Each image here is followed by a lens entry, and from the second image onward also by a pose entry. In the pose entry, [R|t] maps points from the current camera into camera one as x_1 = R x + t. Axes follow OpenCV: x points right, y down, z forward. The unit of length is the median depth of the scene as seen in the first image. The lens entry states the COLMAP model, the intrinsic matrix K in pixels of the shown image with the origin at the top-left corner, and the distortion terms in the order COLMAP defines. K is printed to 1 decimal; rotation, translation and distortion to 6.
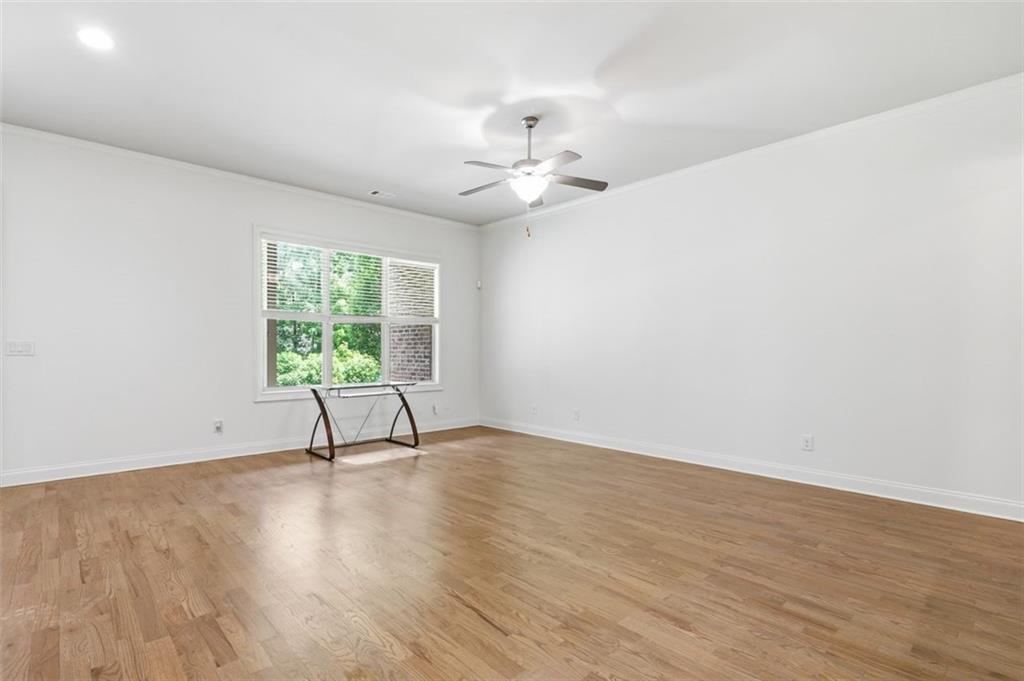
lens RADIAL K [[474.4, 0, 512.3], [0, 474.4, 345.7], [0, 0, 1]] dist [-0.000475, -0.000026]
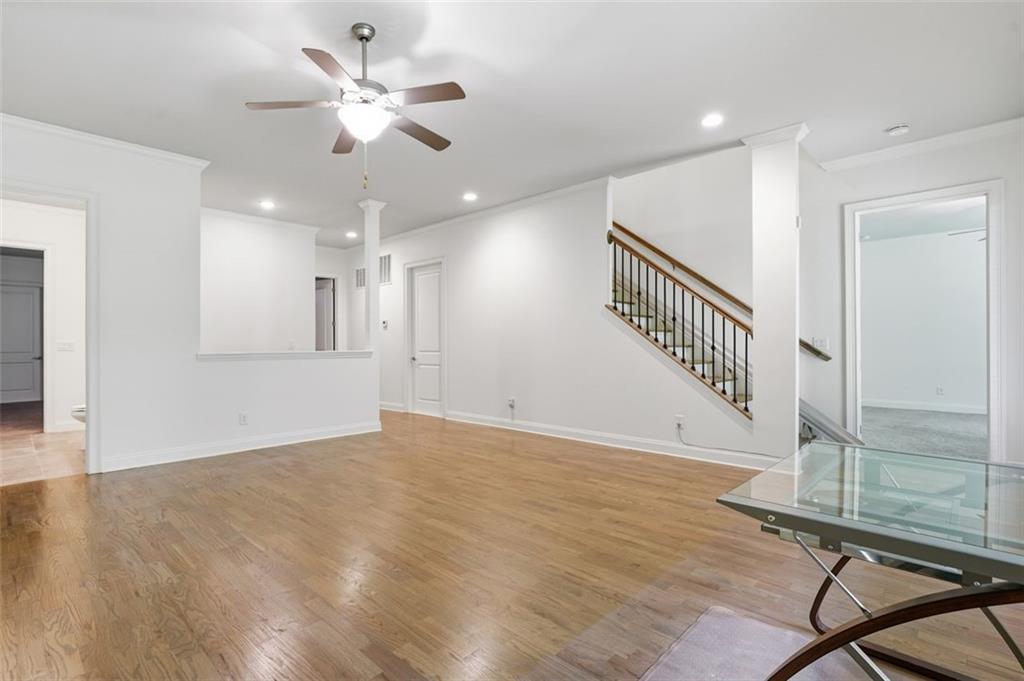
lens RADIAL K [[474.4, 0, 511.4], [0, 474.4, 342.1], [0, 0, 1]] dist [-0.000475, -0.000026]
pose [[-0.998071, 0.000950, -0.062073, -0.172591], [0.002144, 0.999814, -0.019160, 0.024045], [0.062043, -0.019257, -0.997888, 2.067336]]
